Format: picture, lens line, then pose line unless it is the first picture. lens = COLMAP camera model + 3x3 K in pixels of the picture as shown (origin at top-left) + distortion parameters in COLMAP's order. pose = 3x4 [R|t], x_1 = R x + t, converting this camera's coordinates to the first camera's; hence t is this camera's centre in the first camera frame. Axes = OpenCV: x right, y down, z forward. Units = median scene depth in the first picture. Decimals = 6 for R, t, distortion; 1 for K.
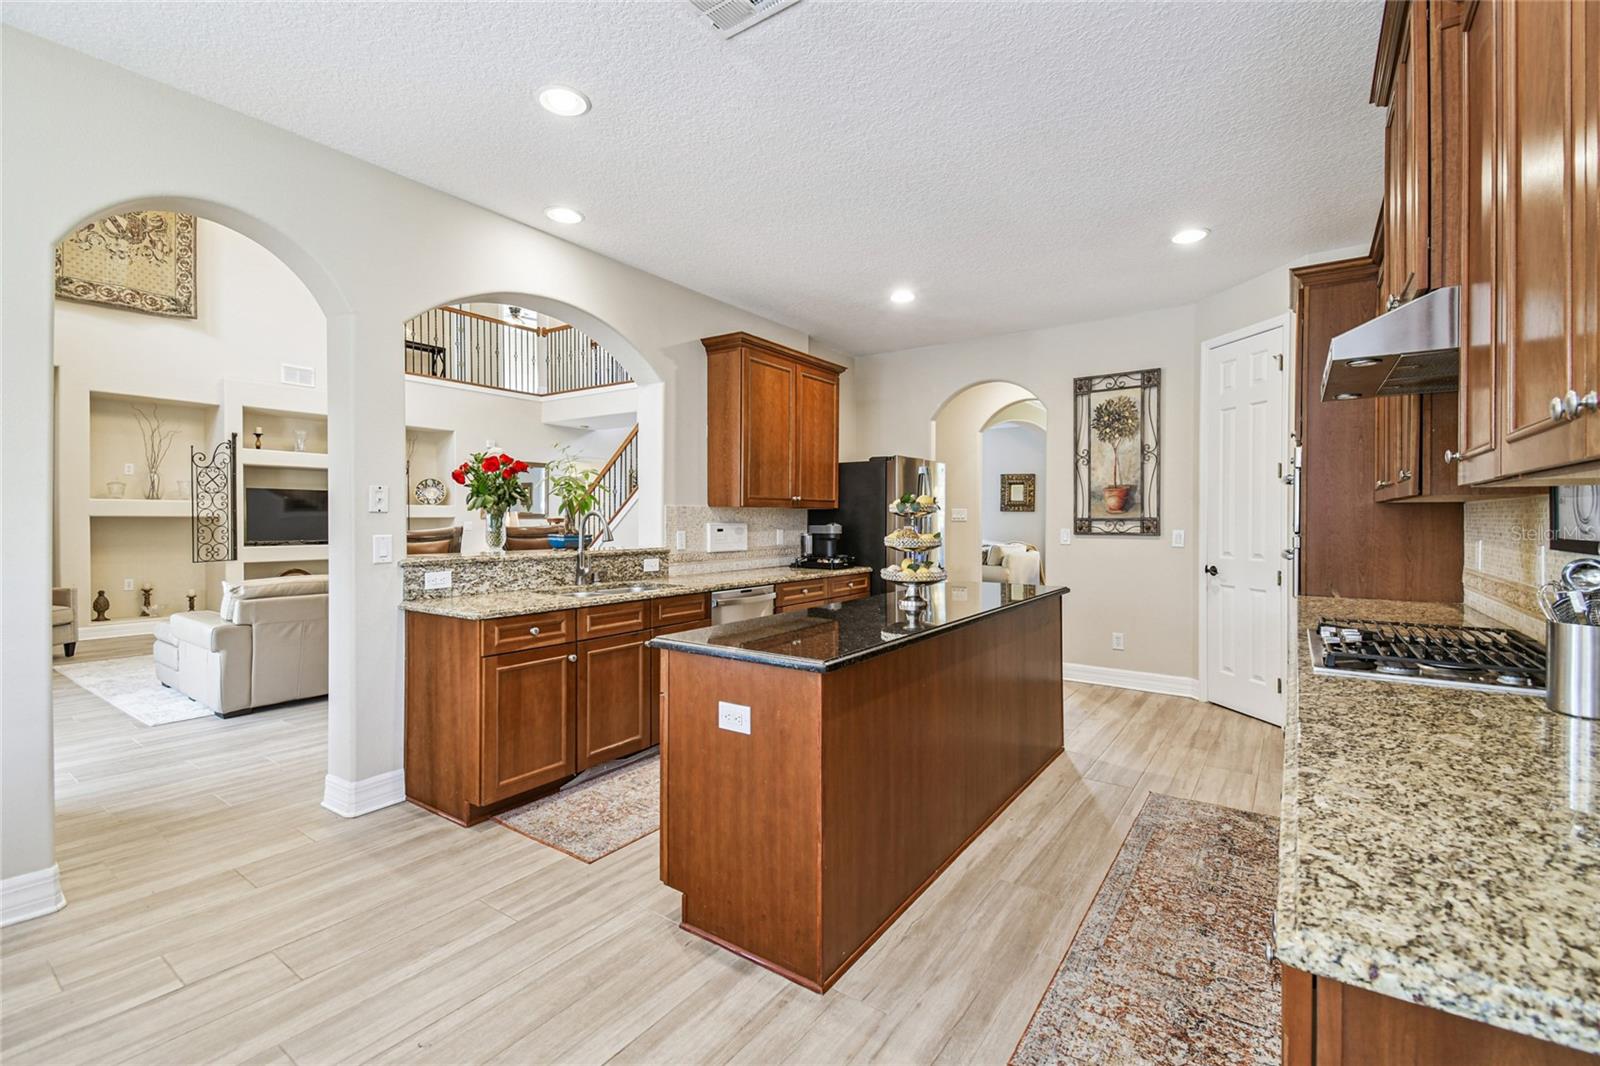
lens RADIAL K [[685.7, 0, 830.3], [0, 685.7, 523.9], [0, 0, 1]] dist [0.037802, -0.014825]
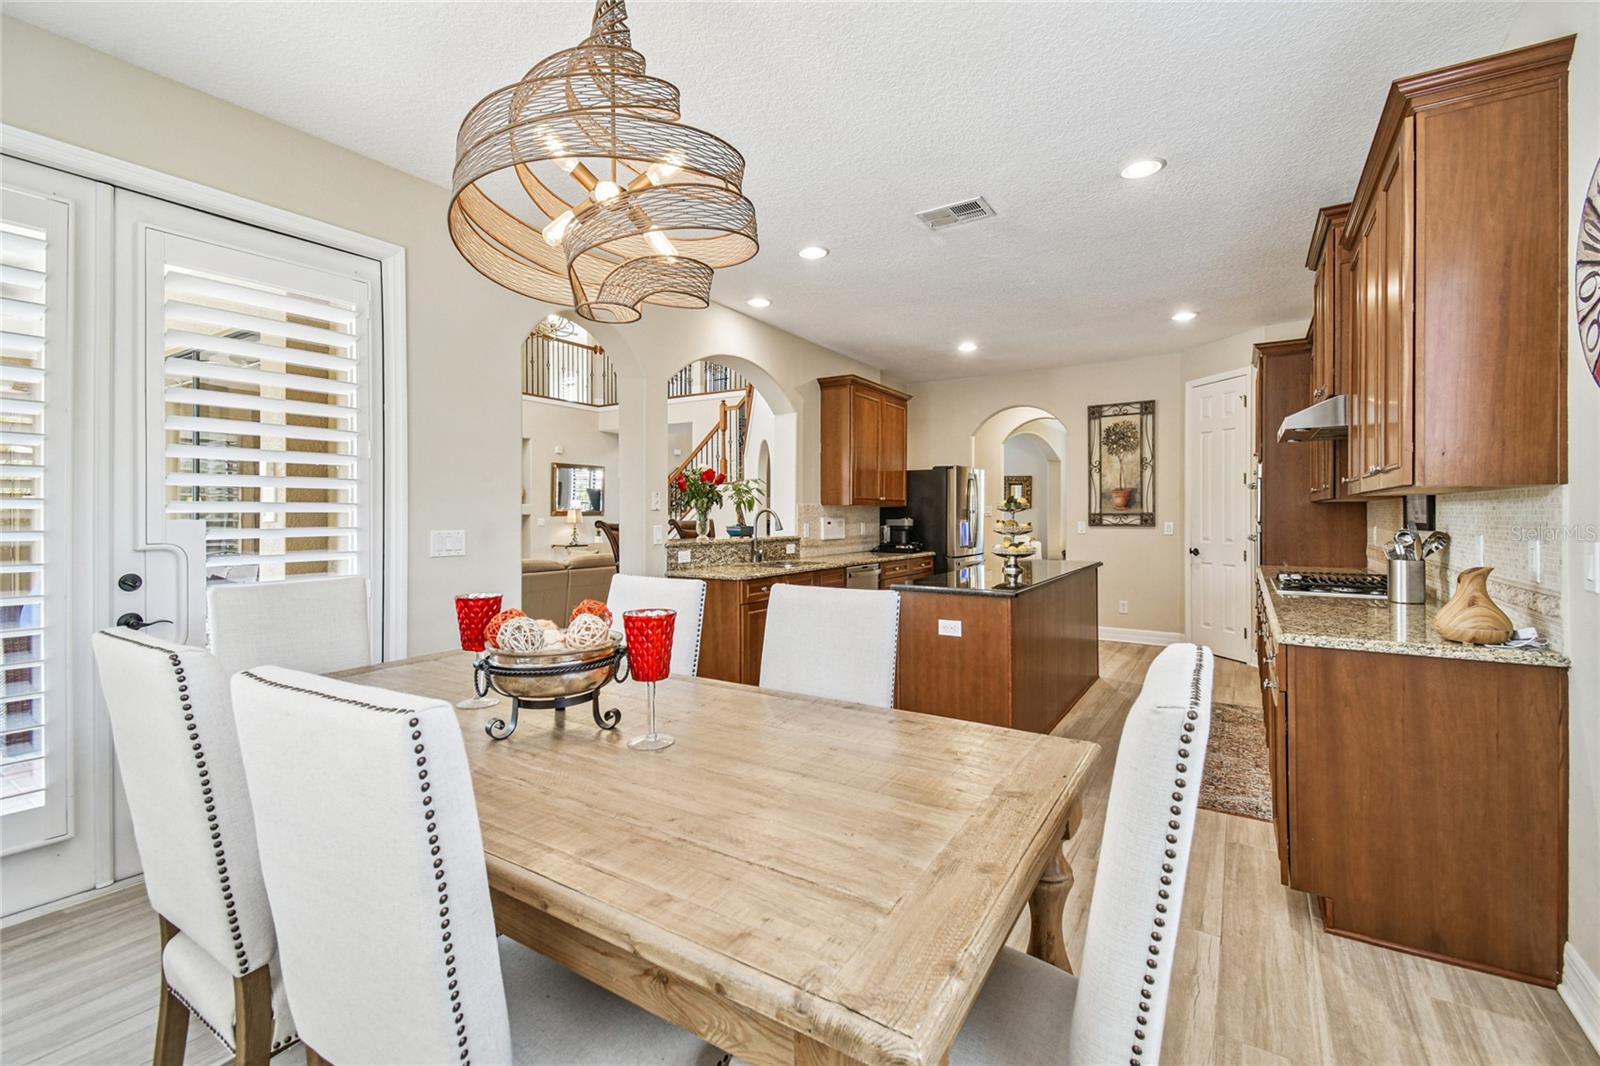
lens RADIAL K [[685.7, 0, 821.9], [0, 685.7, 518.9], [0, 0, 1]] dist [0.037802, -0.014825]
pose [[0.998943, -0.002907, 0.045868, -0.273574], [0.003047, 0.999991, -0.002986, 0.005855], [-0.045859, 0.003123, 0.998943, -0.361750]]
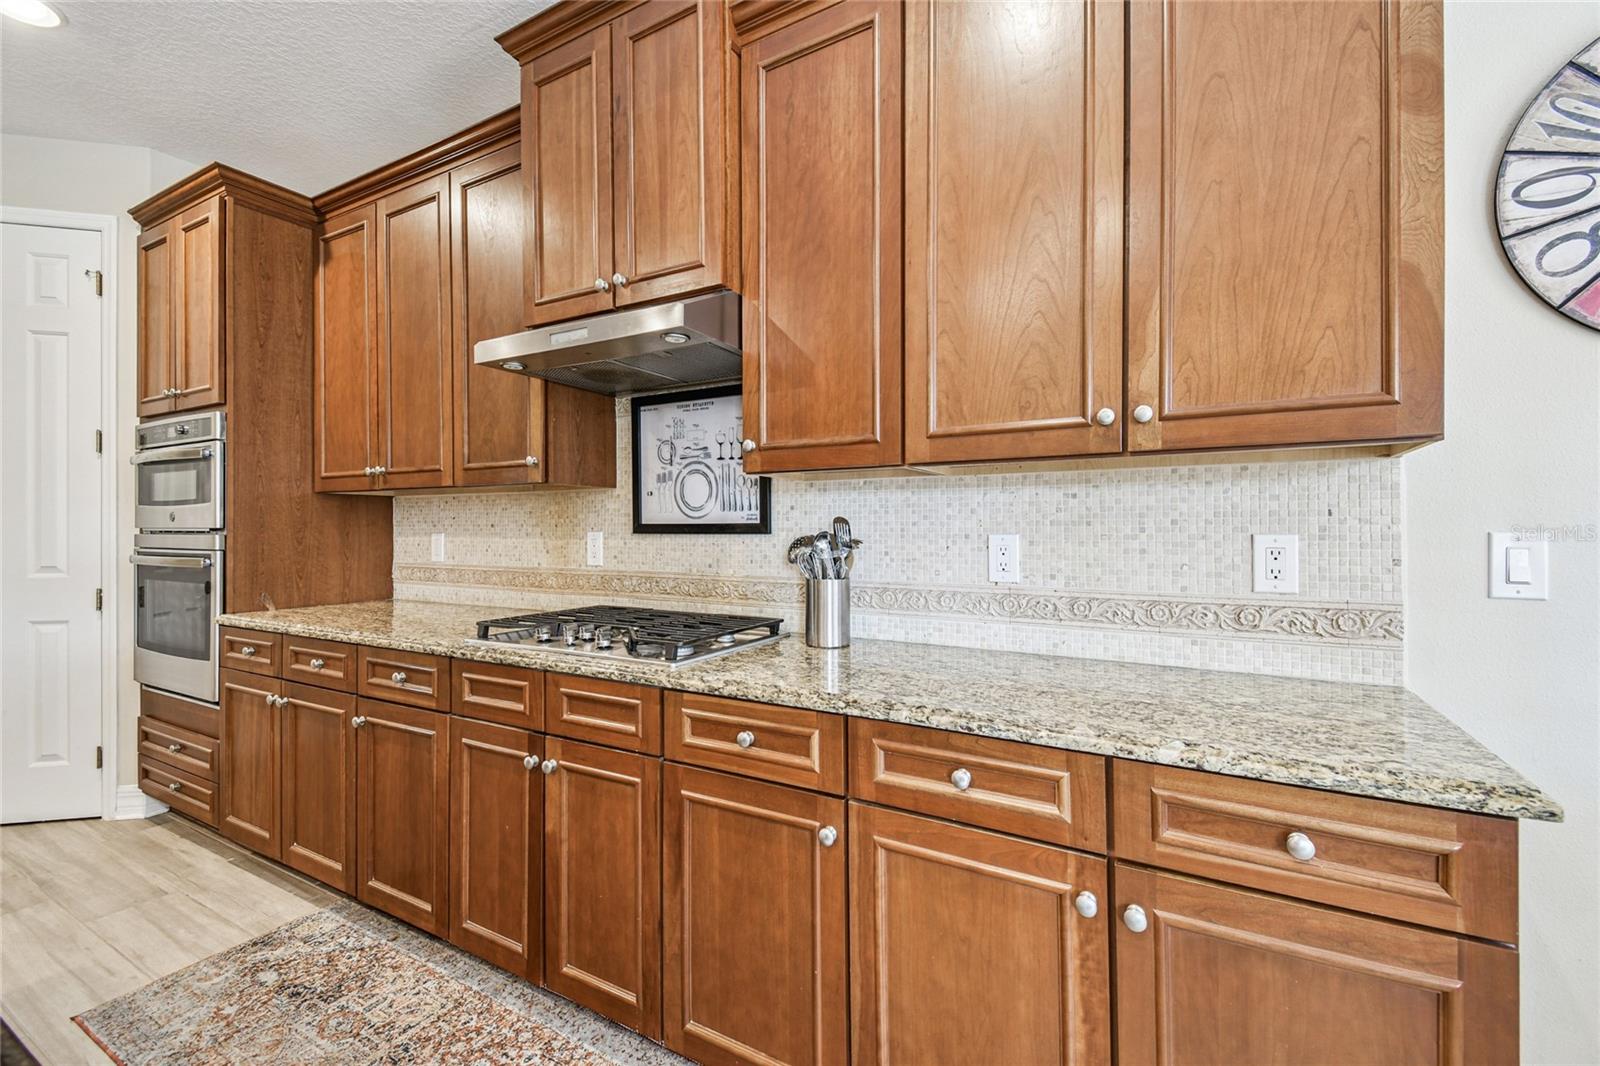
lens RADIAL K [[685.7, 0, 782.1], [0, 685.7, 529.9], [0, 0, 1]] dist [0.037802, -0.014825]
pose [[-0.063320, -0.002362, 0.997991, -0.082816], [0.008606, 0.999959, 0.002912, 0.014140], [-0.997956, 0.008773, -0.063297, 0.394468]]
